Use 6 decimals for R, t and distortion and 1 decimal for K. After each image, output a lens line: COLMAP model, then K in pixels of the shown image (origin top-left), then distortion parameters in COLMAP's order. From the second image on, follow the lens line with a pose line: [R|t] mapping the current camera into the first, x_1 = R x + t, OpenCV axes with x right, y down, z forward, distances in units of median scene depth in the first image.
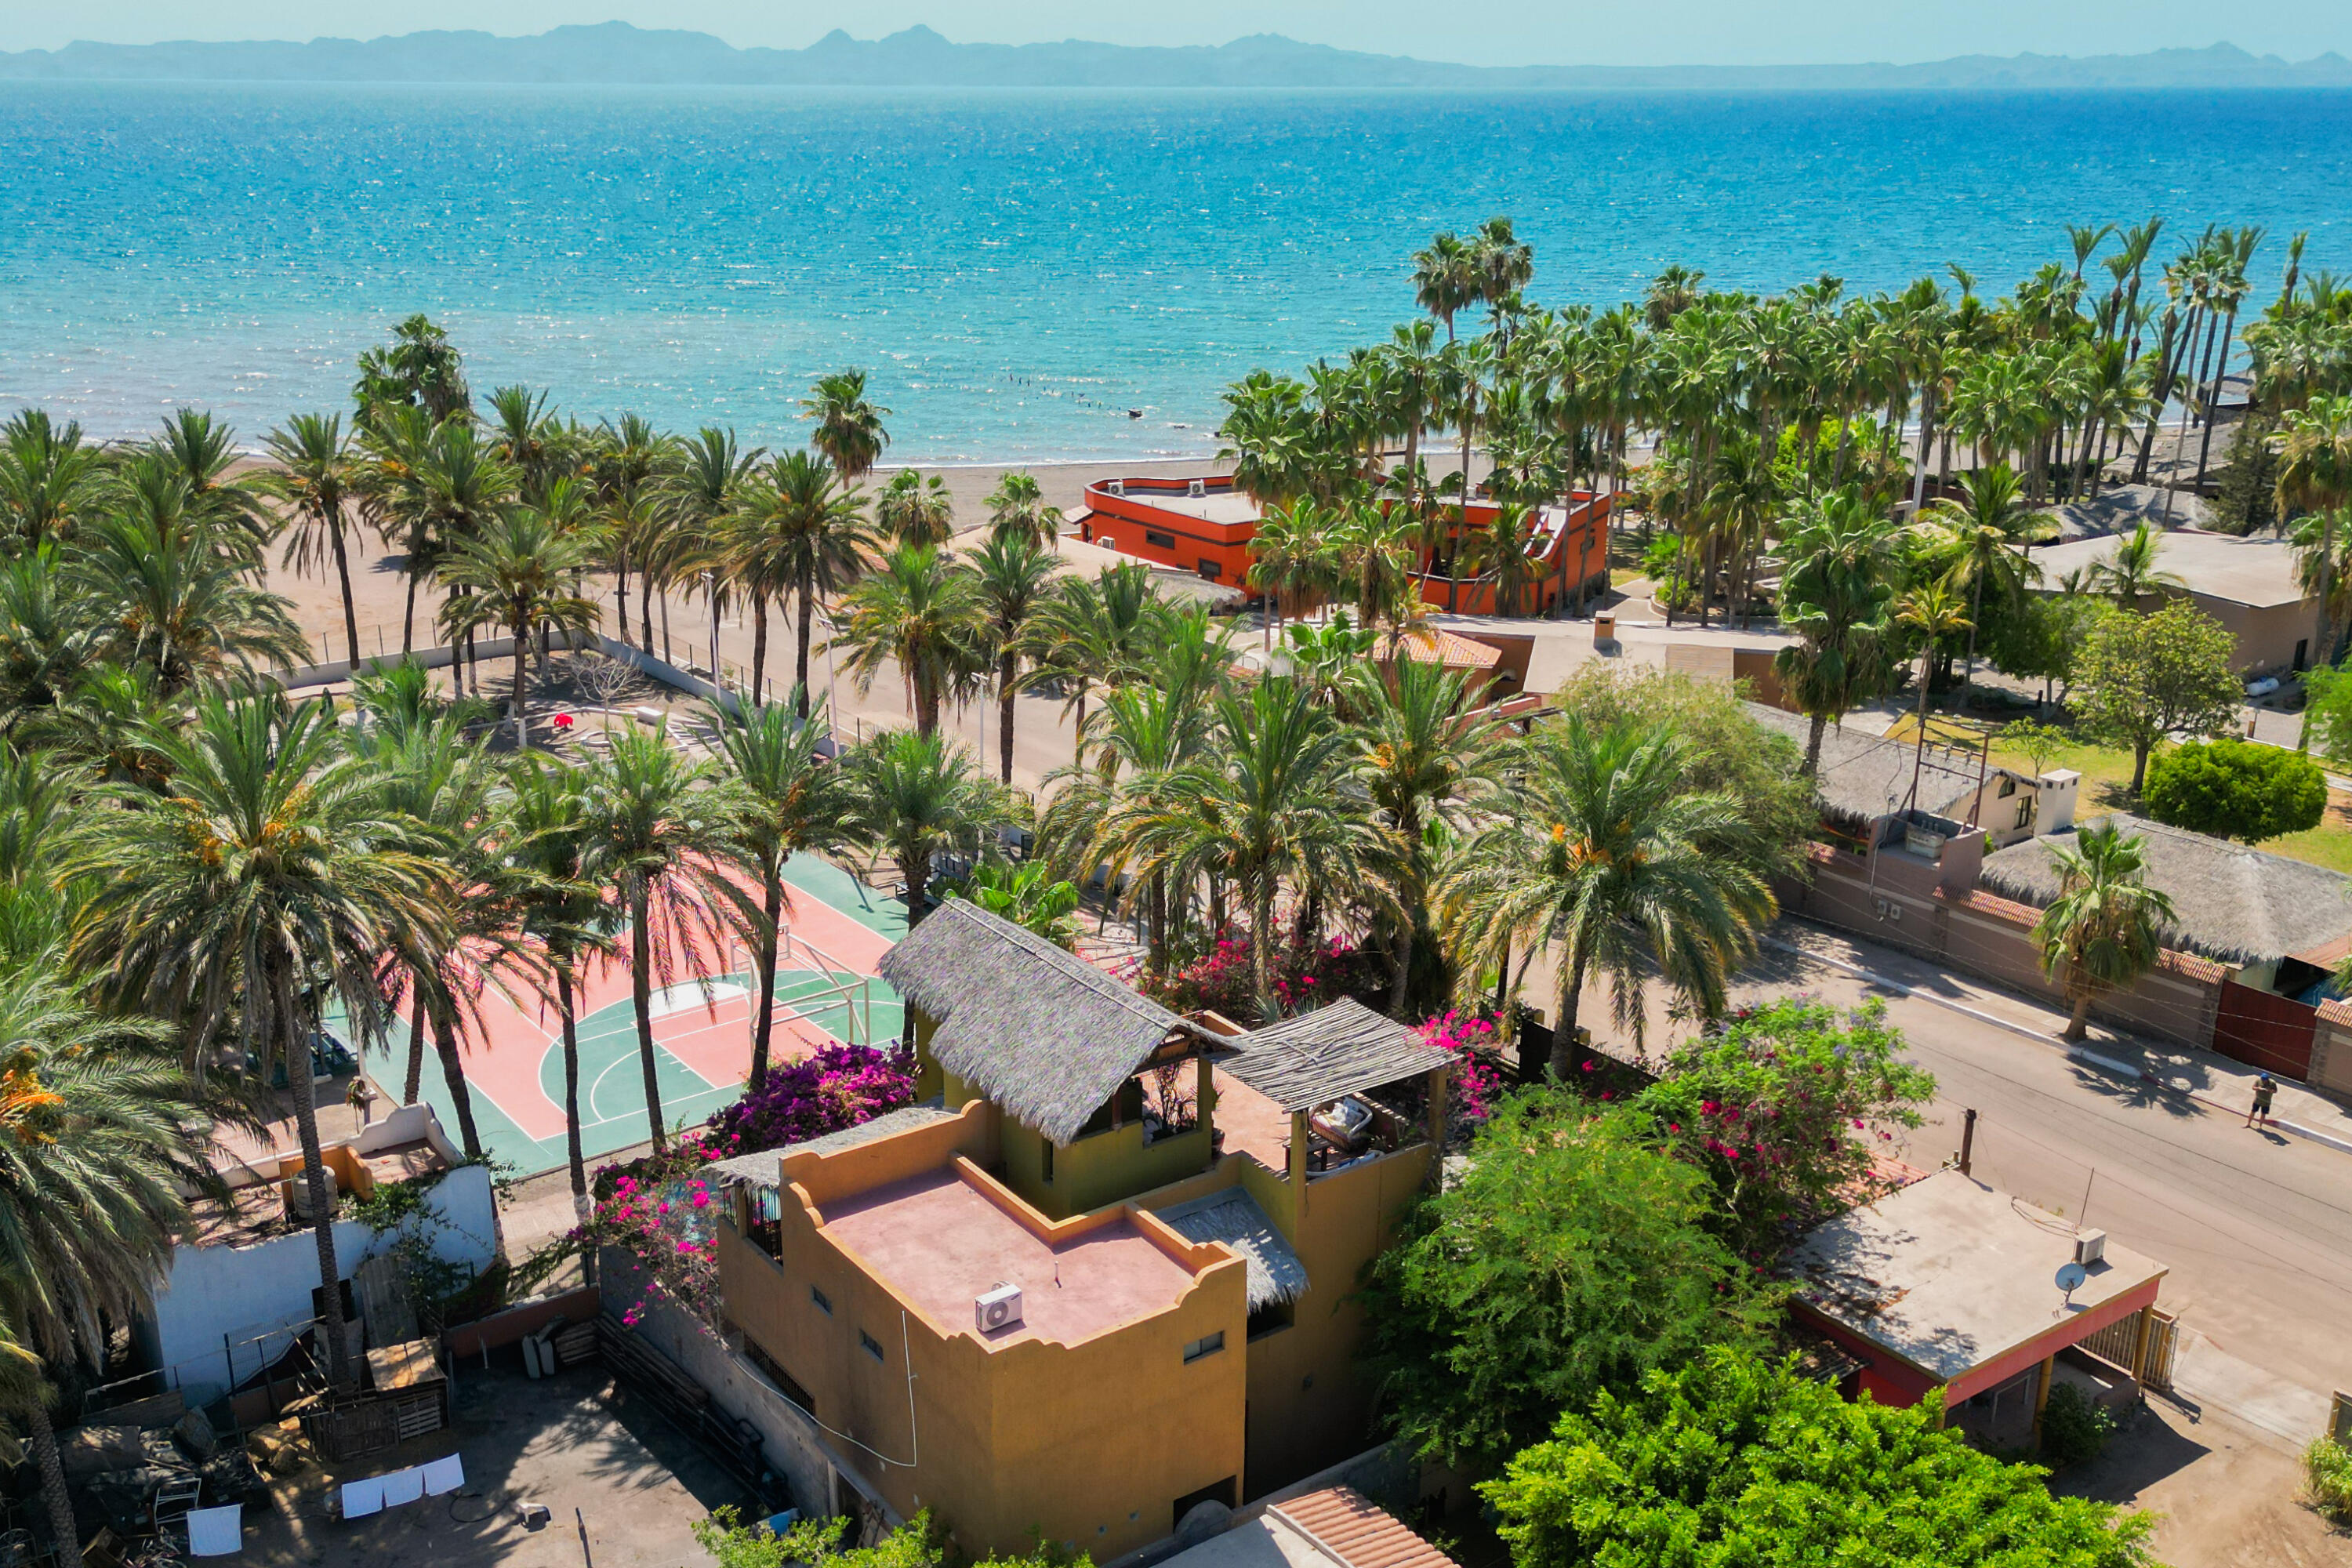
lens RADIAL K [[2168.5, 0, 1176.0], [0, 2168.5, 784.0], [0, 0, 1]] dist [0.081759, -0.130144]
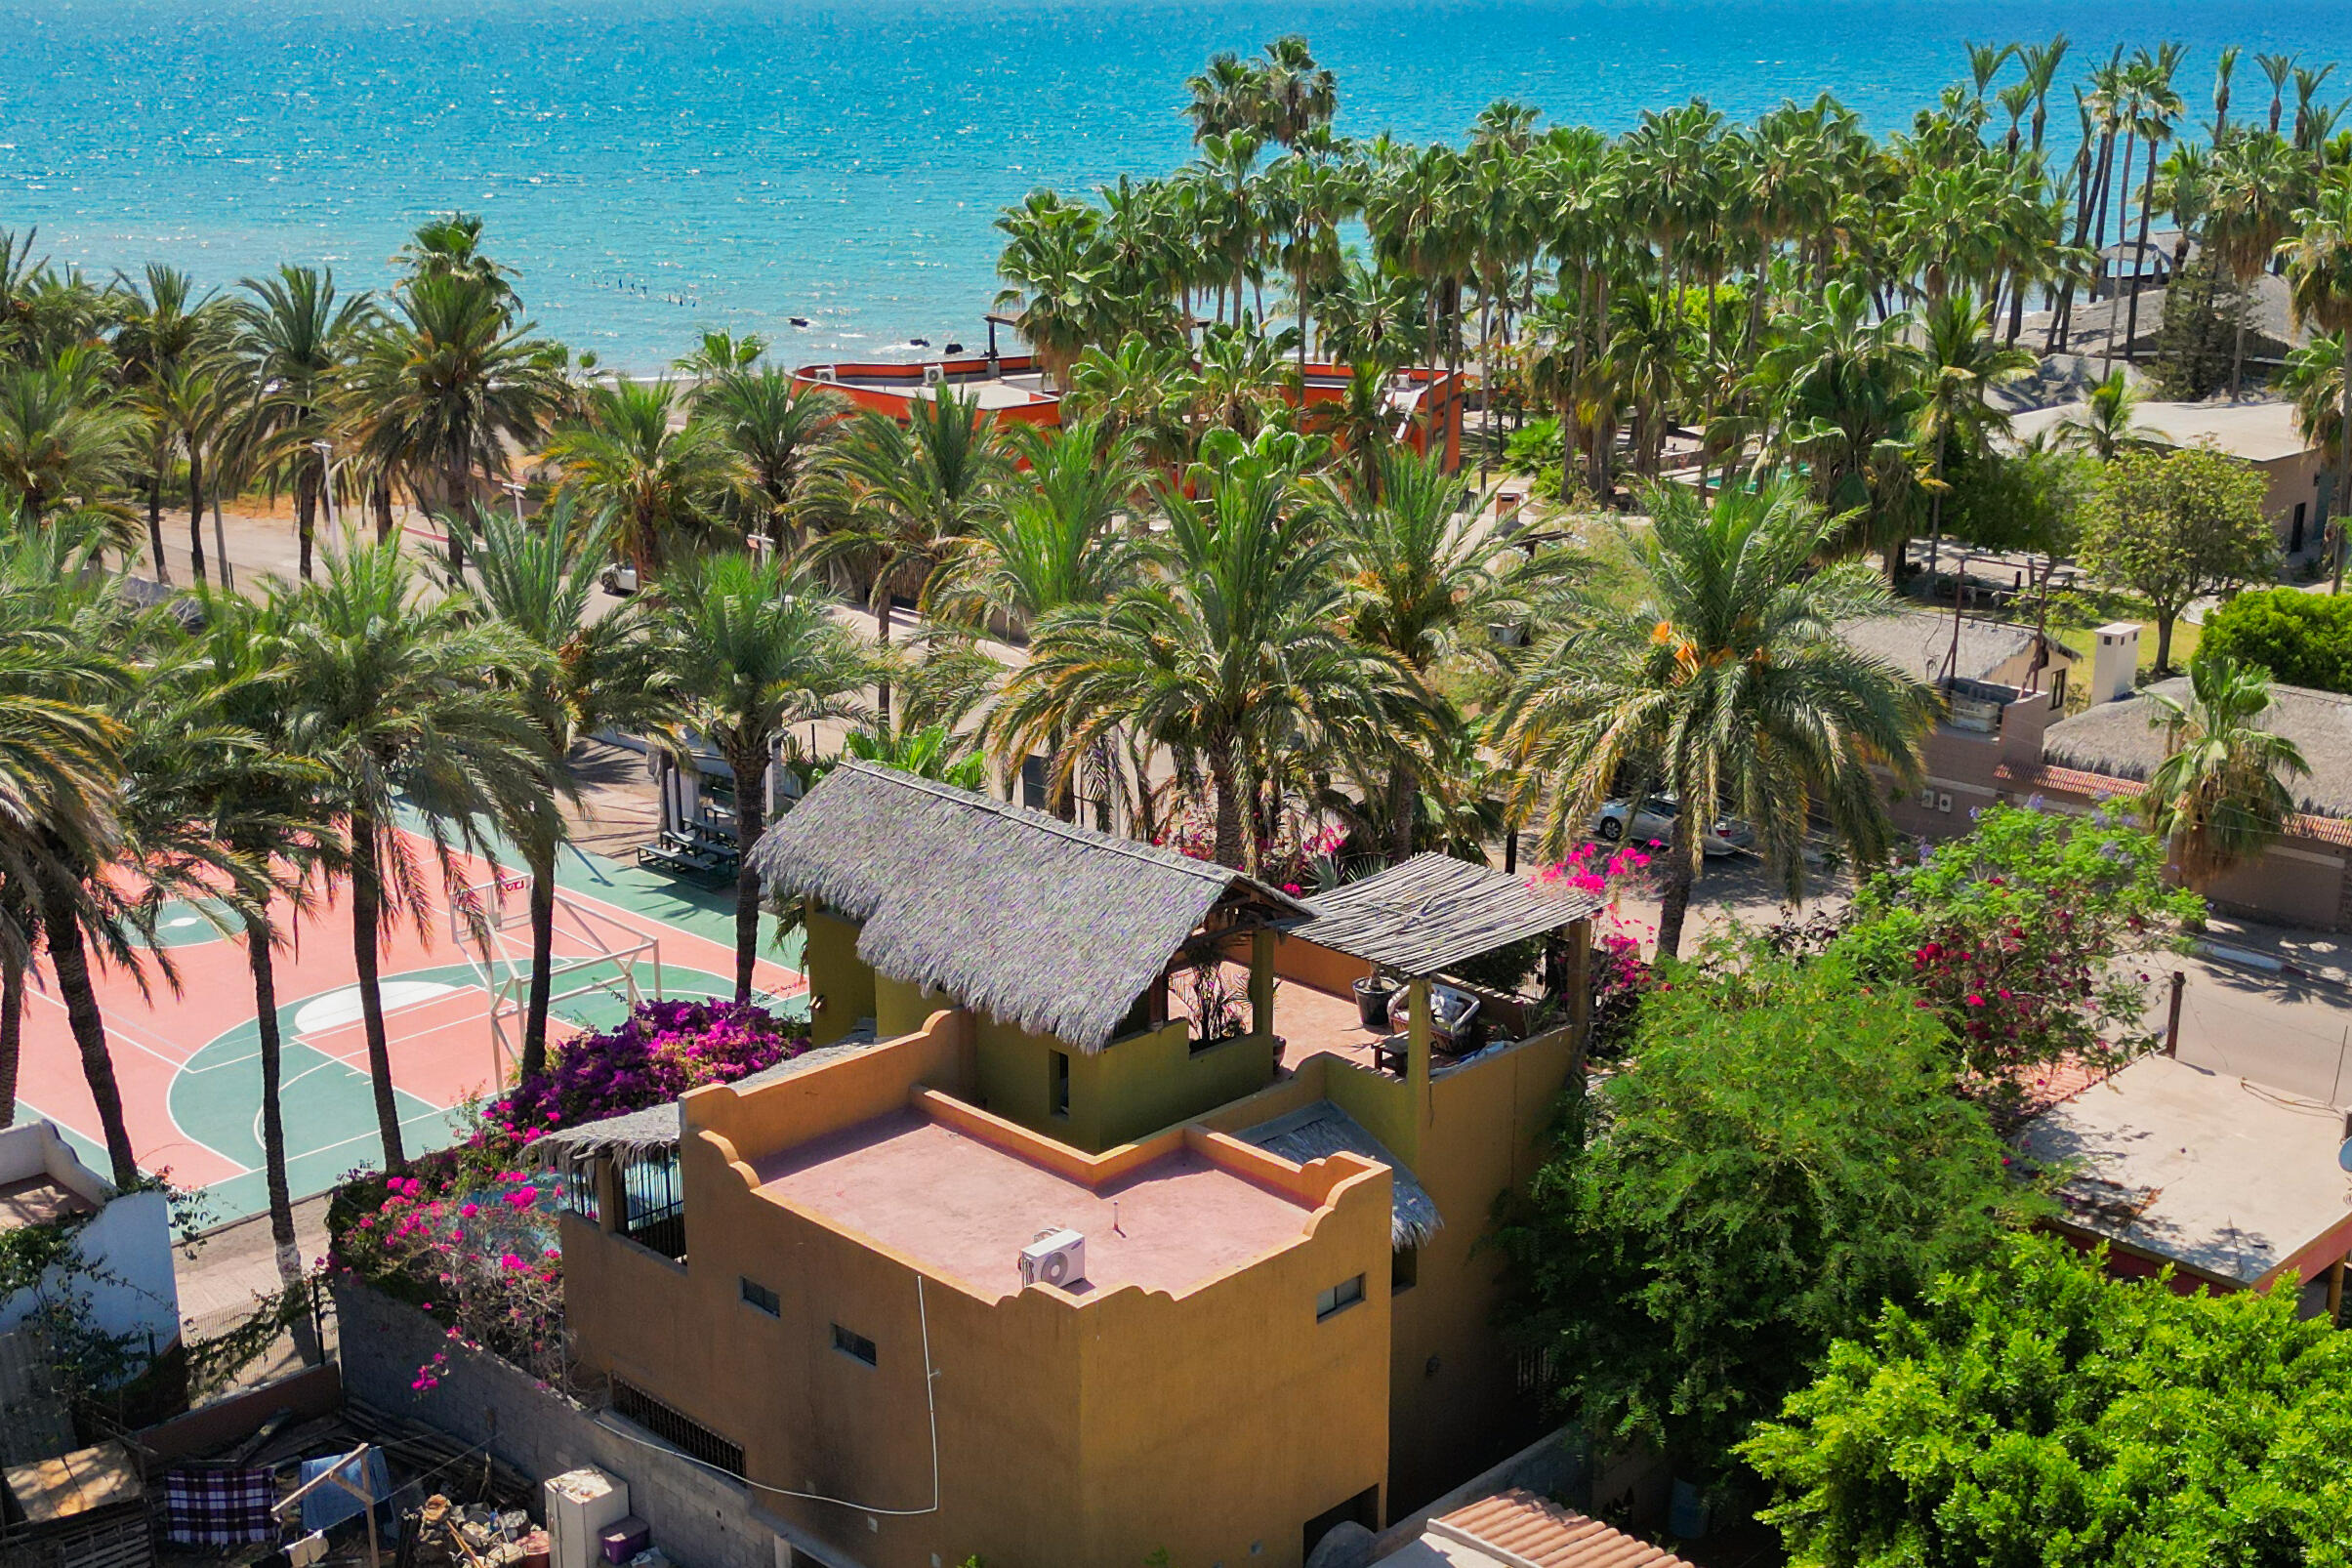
lens RADIAL K [[2720.9, 0, 1309.0], [0, 2720.9, 775.5], [0, 0, 1]] dist [0.079421, -0.077830]
pose [[0.981366, -0.051317, 0.185168, -0.106320], [0.056375, 0.998164, -0.022153, 0.075601], [-0.183691, 0.032179, 0.982457, 0.088959]]
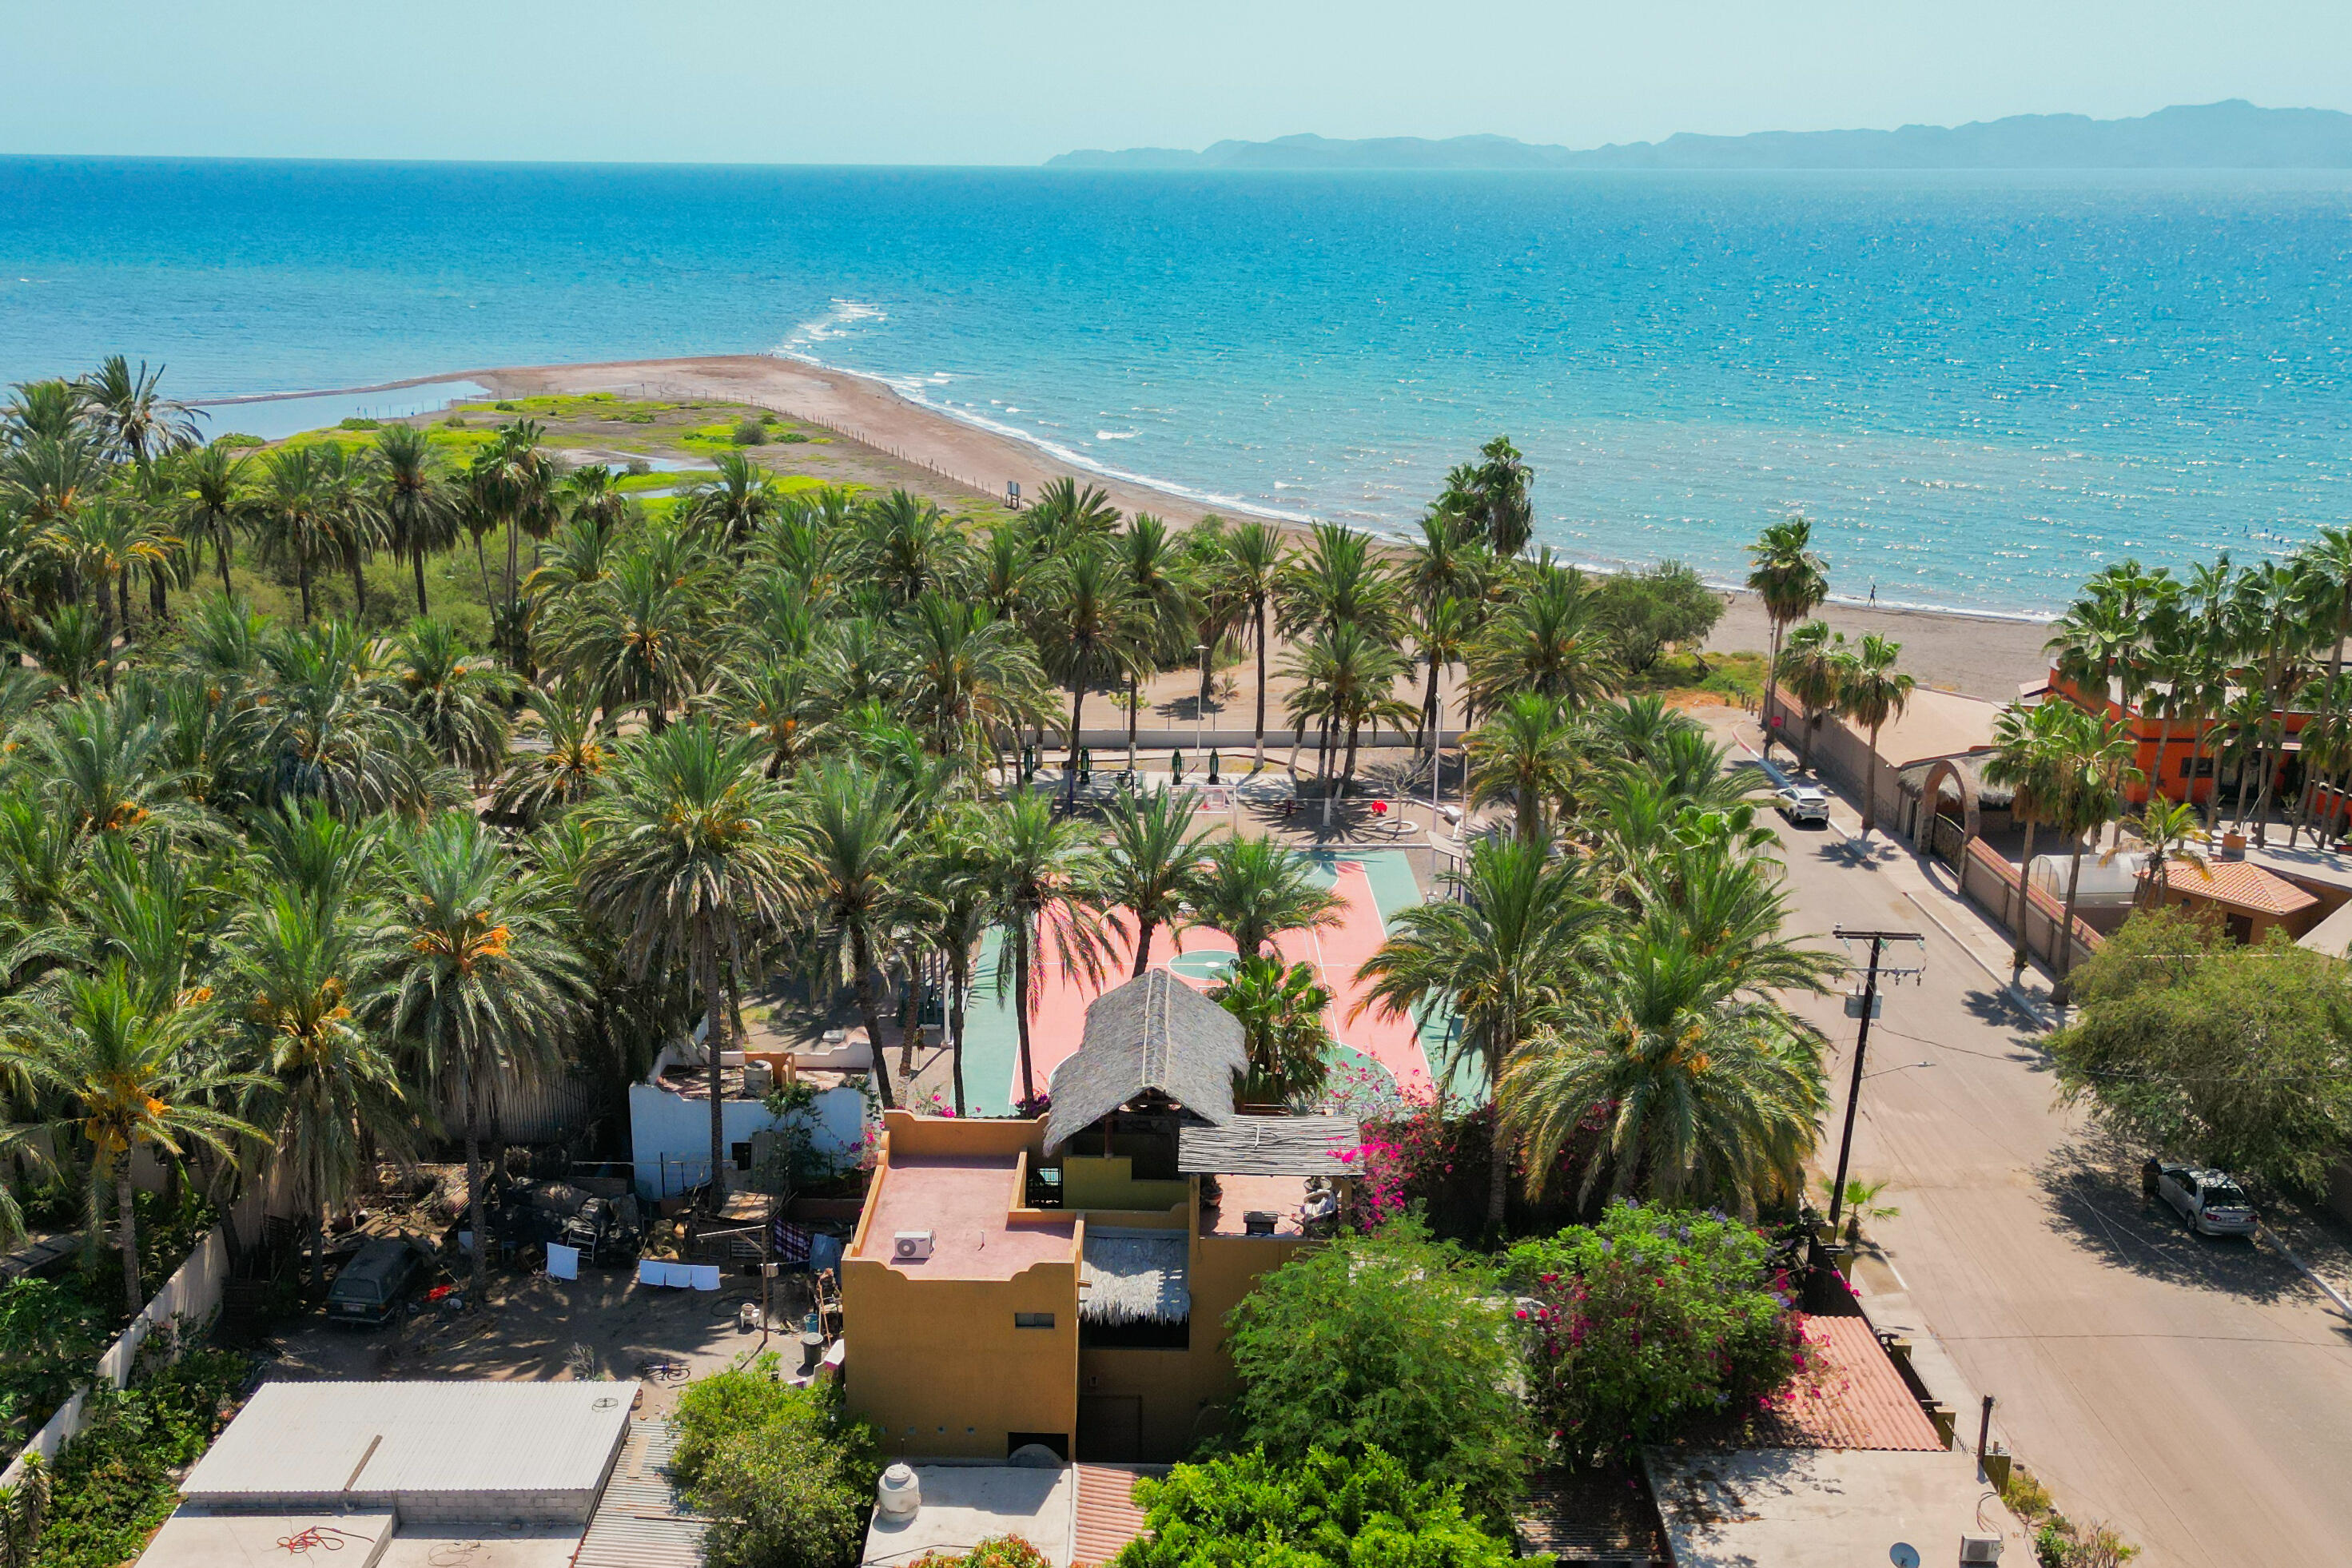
lens RADIAL K [[2297.8, 0, 1185.5], [0, 2297.8, 821.0], [0, 0, 1]] dist [0.041295, -0.096152]
pose [[0.795637, 0.162611, -0.583540, 0.579312], [-0.182128, 0.982942, 0.025583, -0.058035], [0.577746, 0.085925, 0.811681, -0.055333]]
